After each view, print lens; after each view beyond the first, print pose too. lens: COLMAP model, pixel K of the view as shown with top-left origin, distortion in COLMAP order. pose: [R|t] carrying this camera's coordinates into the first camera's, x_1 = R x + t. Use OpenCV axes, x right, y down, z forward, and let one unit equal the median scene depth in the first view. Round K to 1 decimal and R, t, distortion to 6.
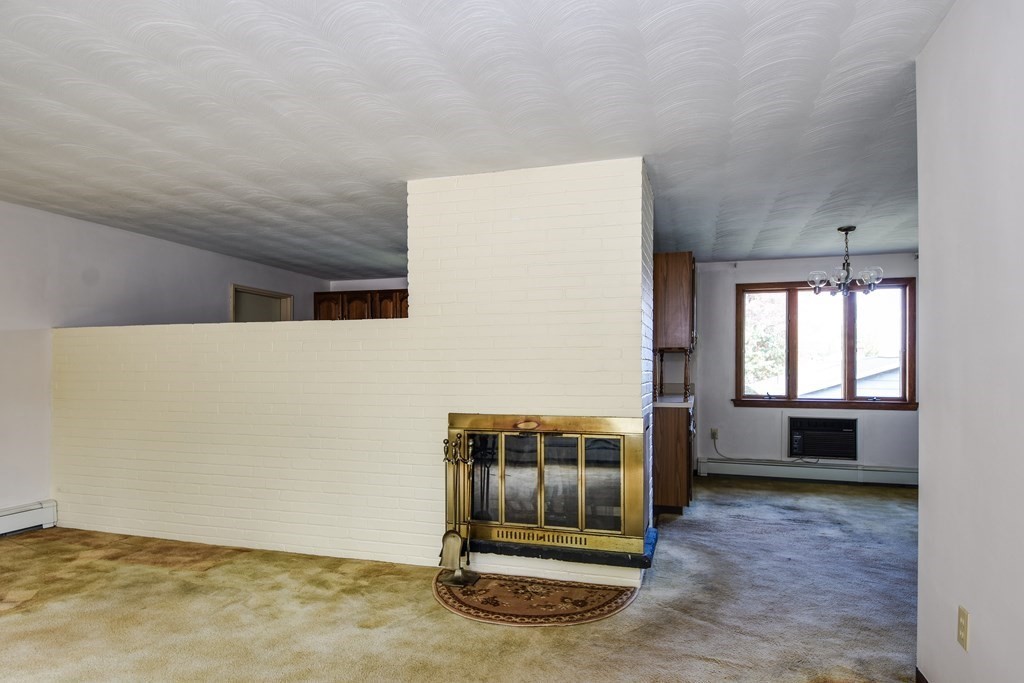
lens RADIAL K [[558.9, 0, 525.7], [0, 558.9, 369.6], [0, 0, 1]] dist [0.039535, -0.047865]
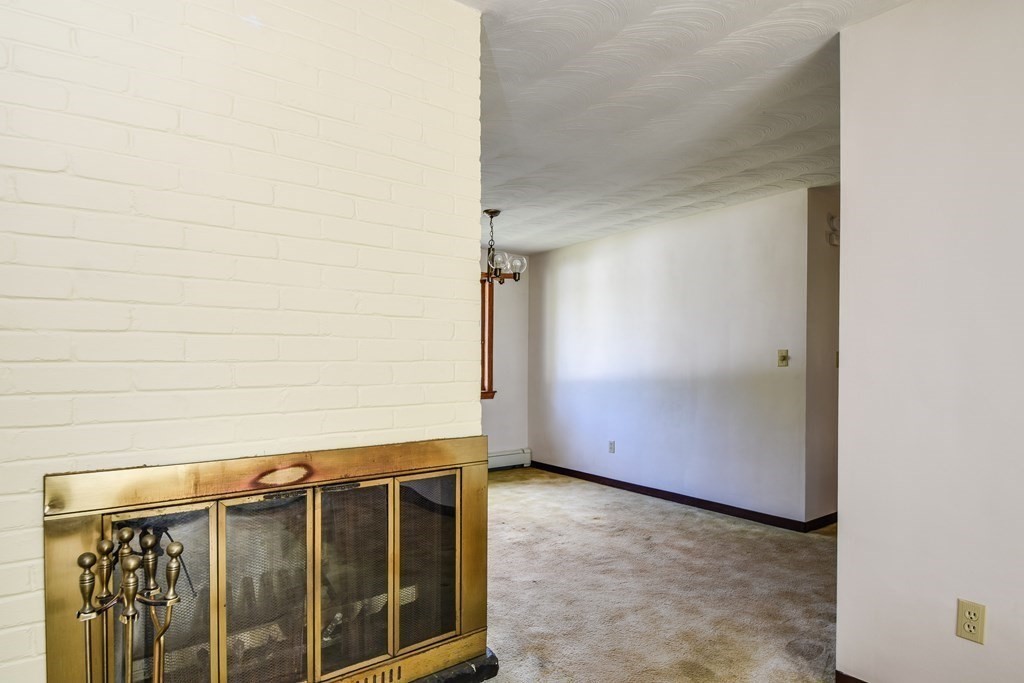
lens RADIAL K [[565.7, 0, 514.7], [0, 565.7, 368.8], [0, 0, 1]] dist [0.040345, -0.047891]
pose [[0.593590, -0.008705, 0.804720, -0.268070], [-0.001936, 0.999923, 0.012245, 0.004209], [-0.804765, -0.008827, 0.593528, 0.577219]]
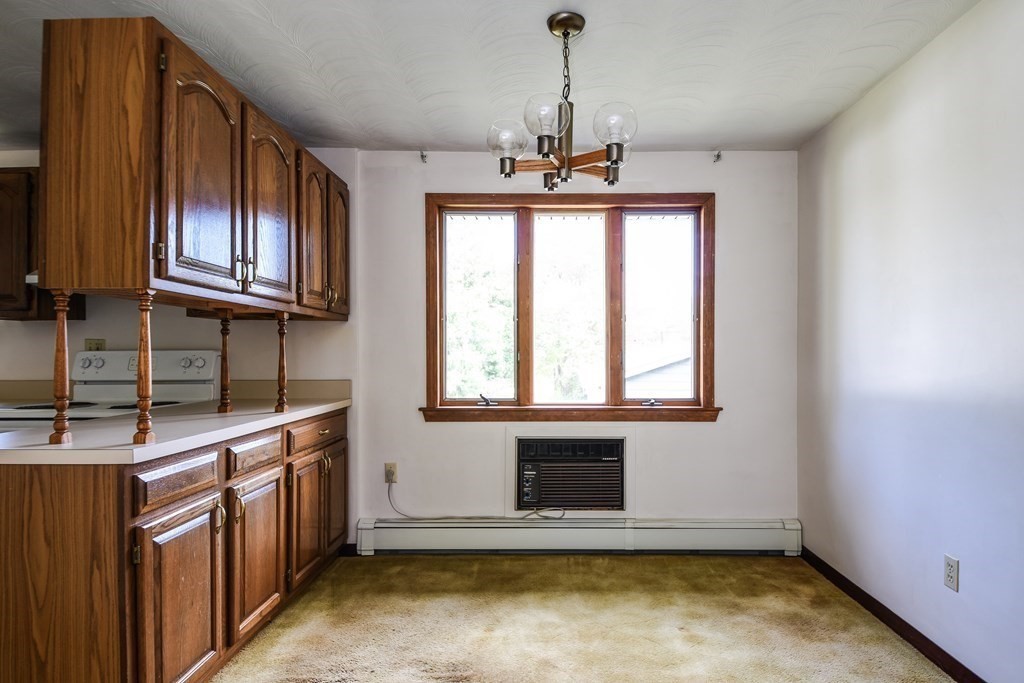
lens RADIAL K [[569.9, 0, 543.4], [0, 569.9, 355.0], [0, 0, 1]] dist [0.037821, -0.047088]
pose [[0.957331, -0.003459, 0.288973, 0.620853], [0.003207, 0.999994, 0.001344, 0.003524], [-0.288976, -0.000360, 0.957336, 0.851839]]
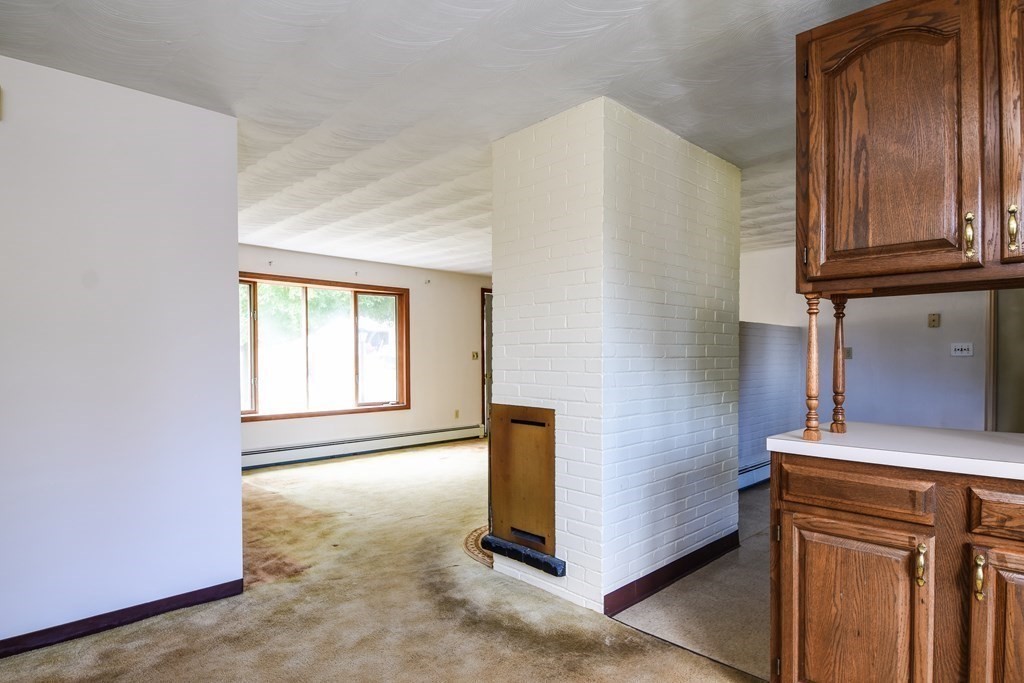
lens RADIAL K [[565.7, 0, 514.7], [0, 565.7, 368.8], [0, 0, 1]] dist [0.040345, -0.047891]
pose [[-0.479592, 0.018116, -0.877305, 1.023814], [0.000346, 0.999791, 0.020456, 0.003905], [0.877492, 0.009507, -0.479497, 1.449866]]
